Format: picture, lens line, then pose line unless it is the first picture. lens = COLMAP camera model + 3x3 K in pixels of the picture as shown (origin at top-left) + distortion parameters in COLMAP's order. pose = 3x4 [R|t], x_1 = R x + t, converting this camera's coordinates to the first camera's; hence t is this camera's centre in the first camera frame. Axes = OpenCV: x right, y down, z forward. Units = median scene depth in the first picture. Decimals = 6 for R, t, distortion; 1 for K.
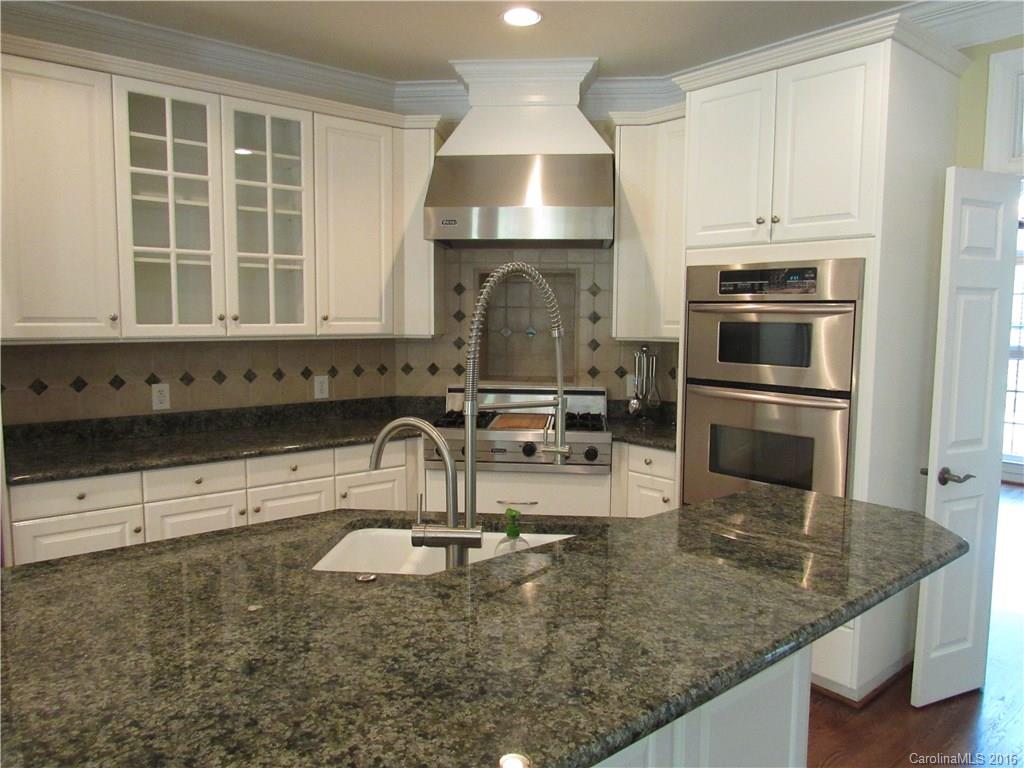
lens RADIAL K [[729.0, 0, 511.4], [0, 729.0, 386.9], [0, 0, 1]] dist [-0.029801, 0.006308]
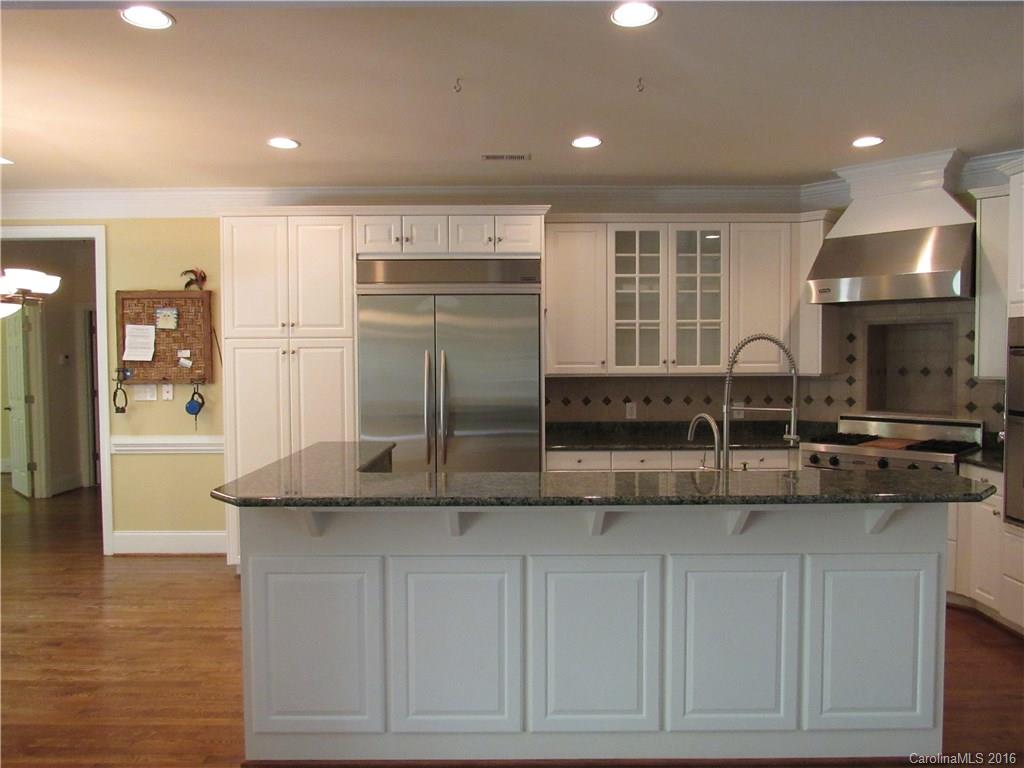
lens RADIAL K [[729.0, 0, 511.4], [0, 729.0, 386.9], [0, 0, 1]] dist [-0.029801, 0.006308]
pose [[0.767139, 0.016647, -0.641265, 0.349672], [-0.051438, 0.998041, -0.035625, 0.032052], [0.639415, 0.060315, 0.766492, -0.412340]]
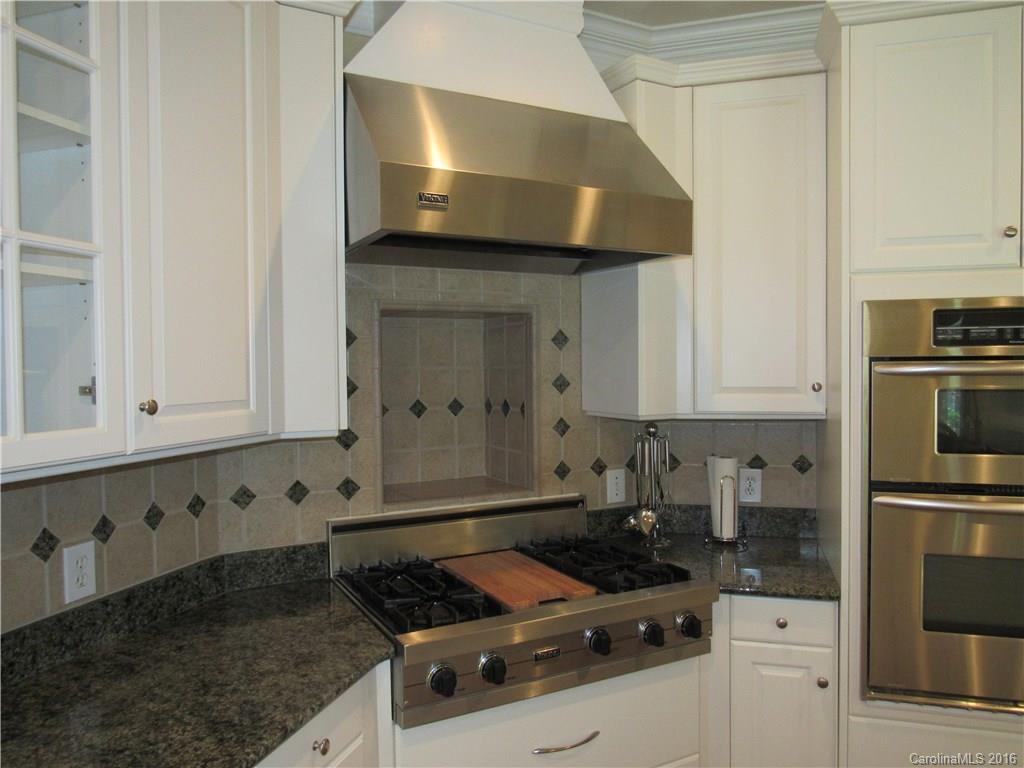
lens RADIAL K [[729.0, 0, 511.4], [0, 729.0, 386.9], [0, 0, 1]] dist [-0.029801, 0.006308]
pose [[0.840171, -0.031053, 0.541432, -0.319688], [0.069932, 0.996228, -0.051380, -0.076830], [-0.537794, 0.081031, 0.839173, 0.604850]]
